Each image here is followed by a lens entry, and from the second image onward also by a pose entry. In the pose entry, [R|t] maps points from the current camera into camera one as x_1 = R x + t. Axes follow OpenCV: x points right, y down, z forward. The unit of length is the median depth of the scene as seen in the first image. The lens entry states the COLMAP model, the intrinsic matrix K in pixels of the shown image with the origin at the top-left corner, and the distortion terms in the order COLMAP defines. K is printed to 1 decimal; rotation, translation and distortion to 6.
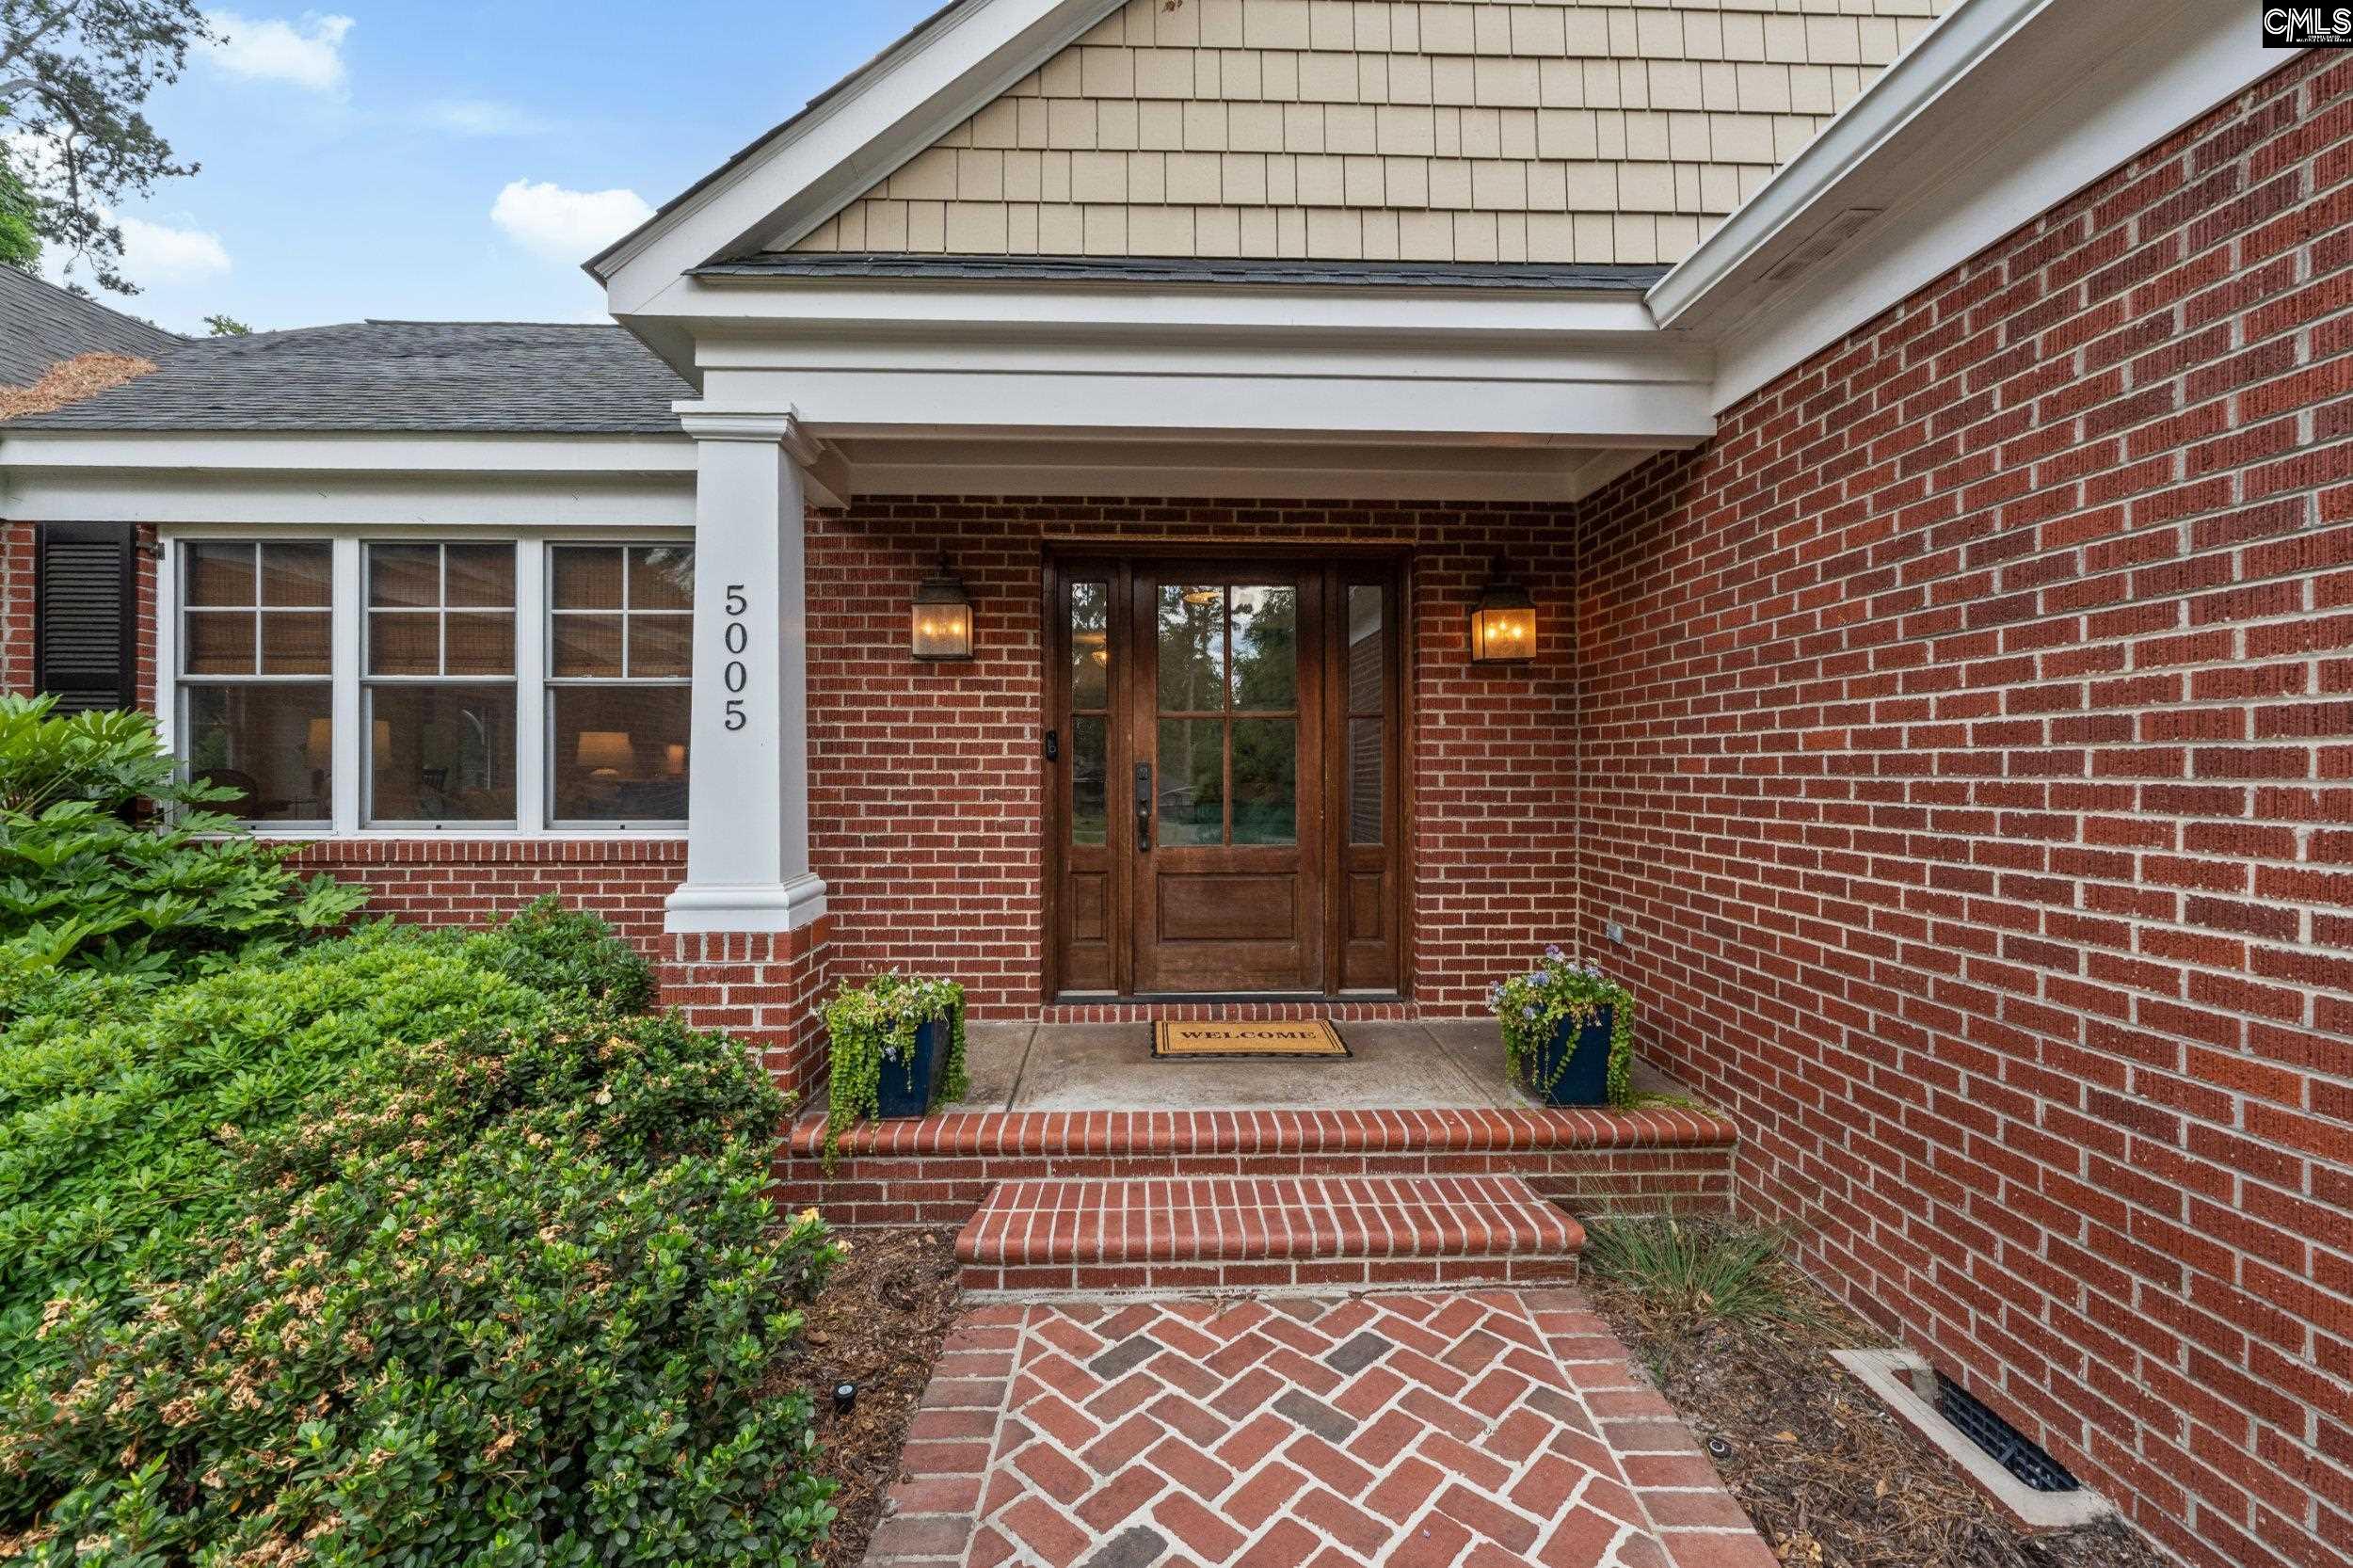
lens RADIAL K [[1038.2, 0, 1176.5], [0, 1038.2, 784.0], [0, 0, 1]] dist [-0.001379, -0.000191]
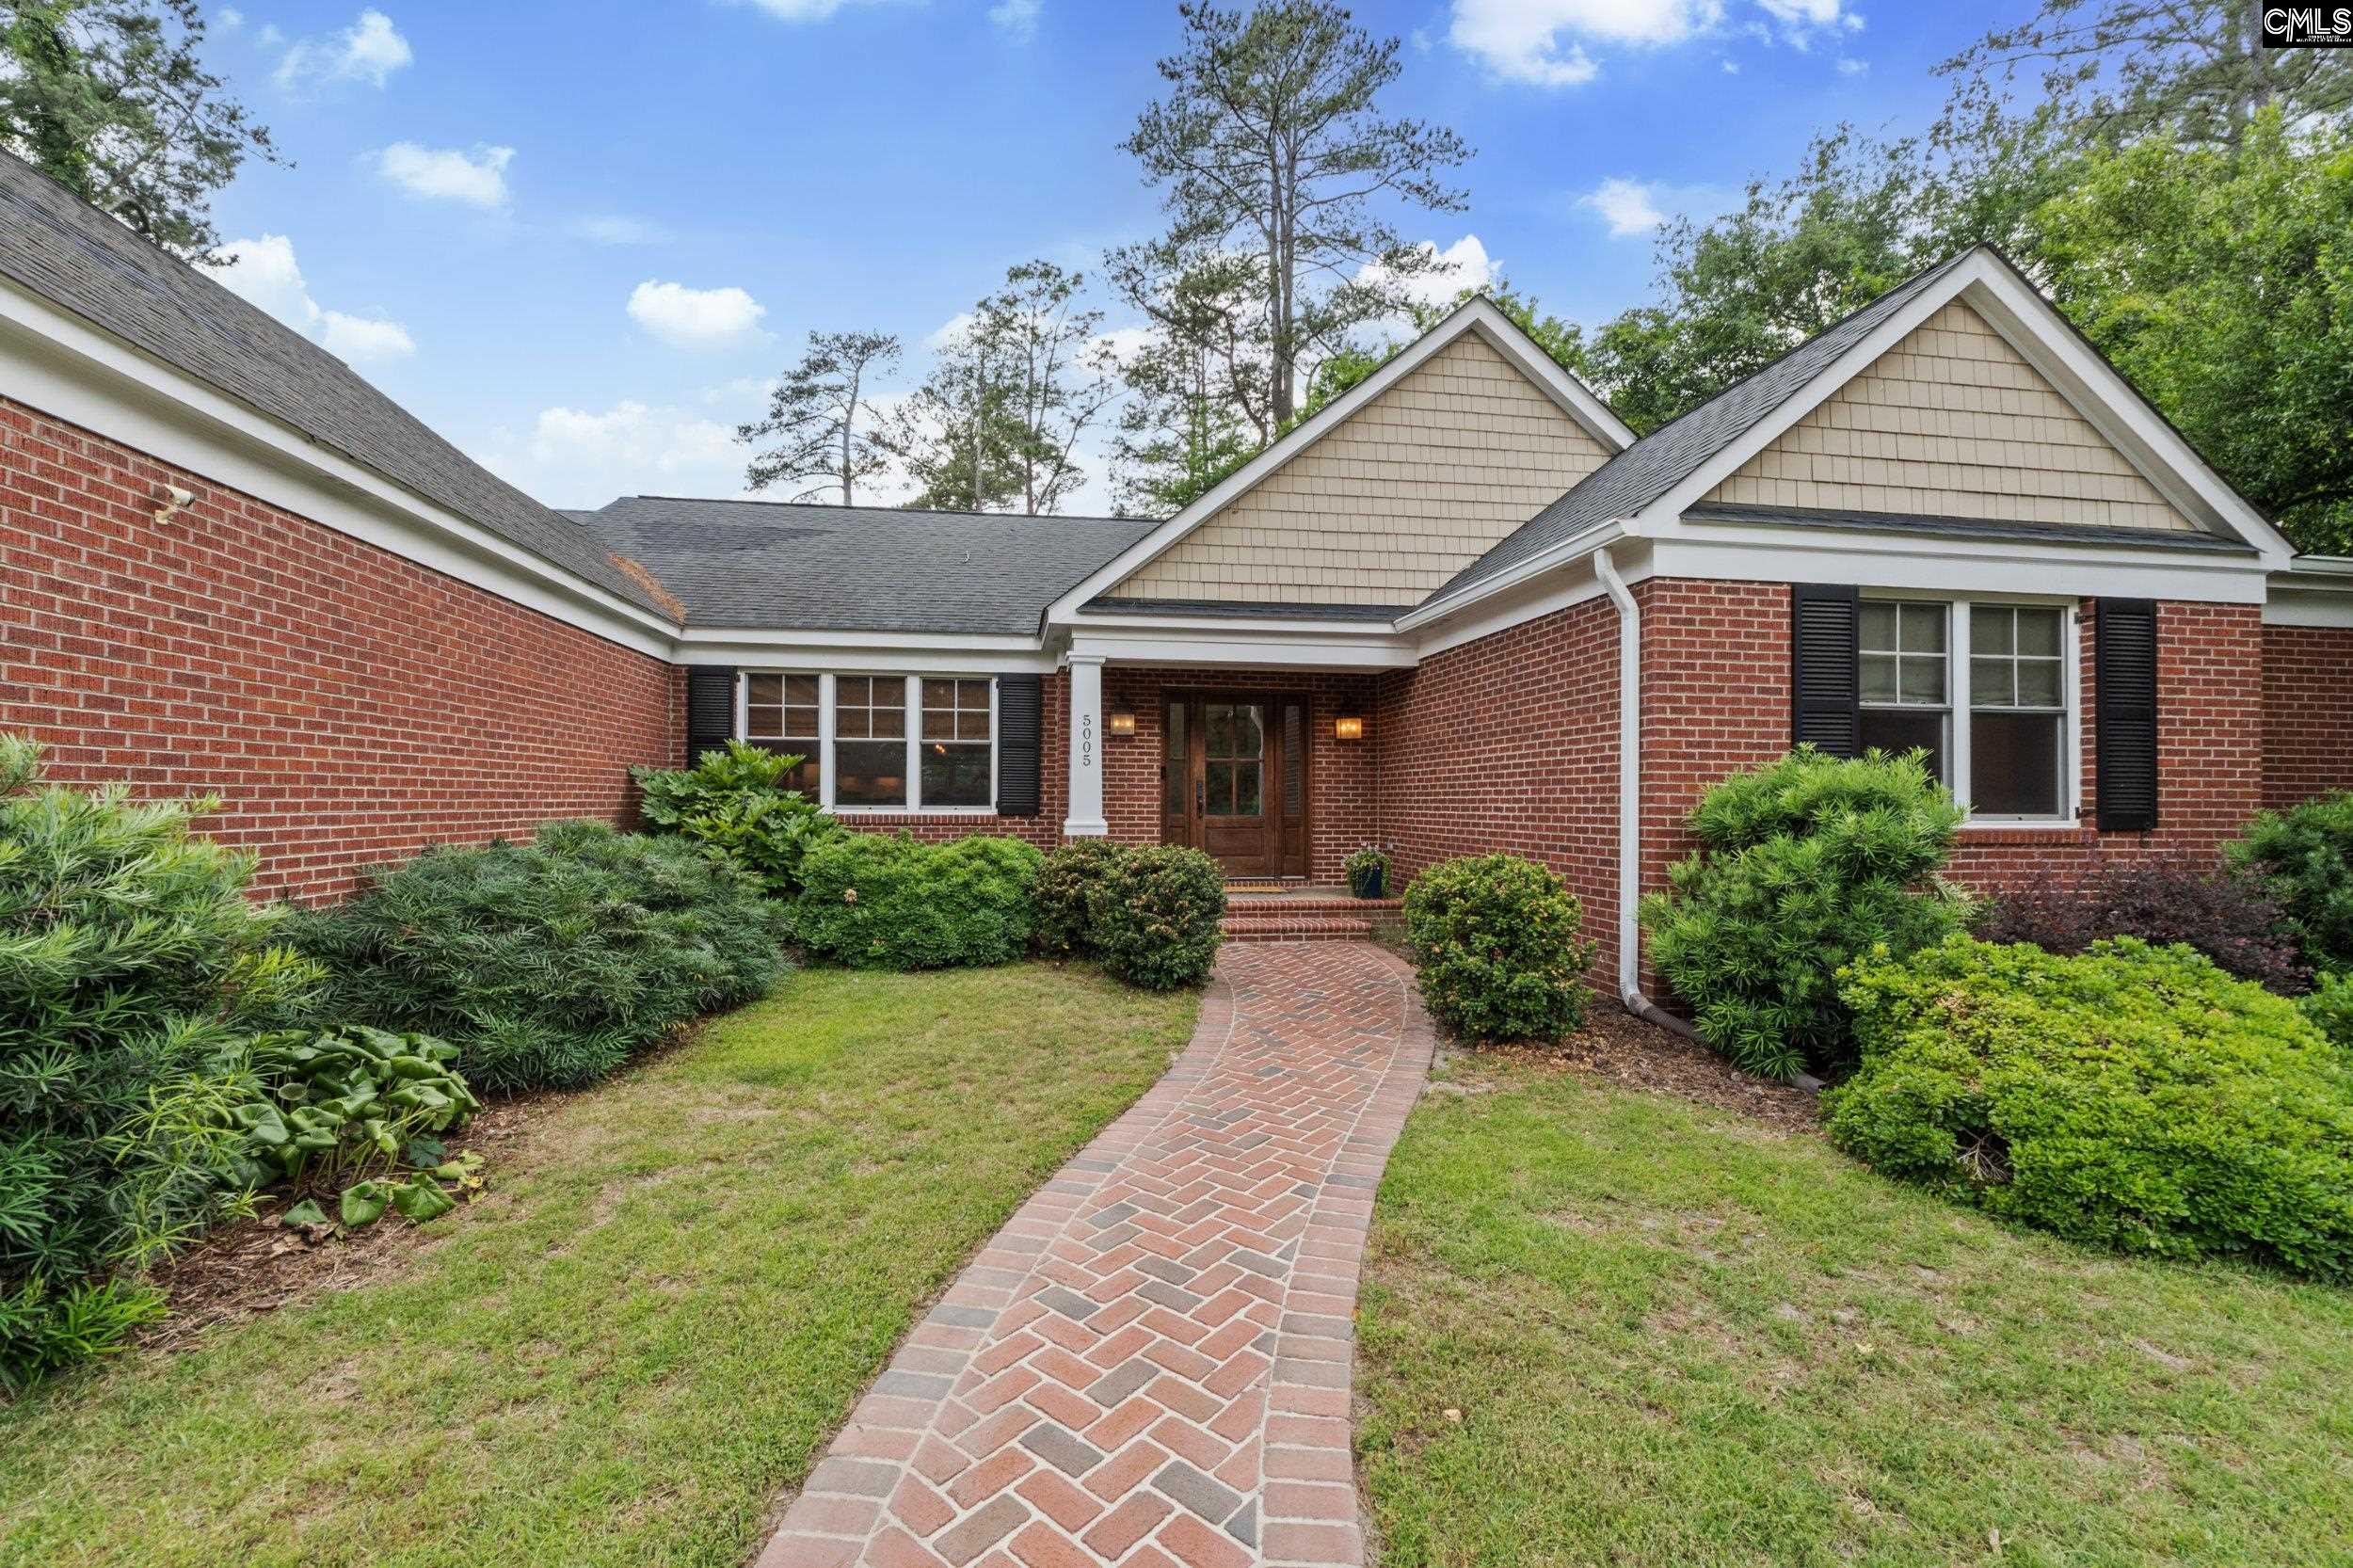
lens RADIAL K [[1002.0, 0, 1169.4], [0, 1002.0, 811.8], [0, 0, 1]] dist [-0.003159, -0.002620]
pose [[0.993547, 0.003045, 0.113384, -0.404577], [-0.002601, 0.999988, -0.004065, 0.068852], [-0.113396, 0.003744, 0.993543, -1.409250]]
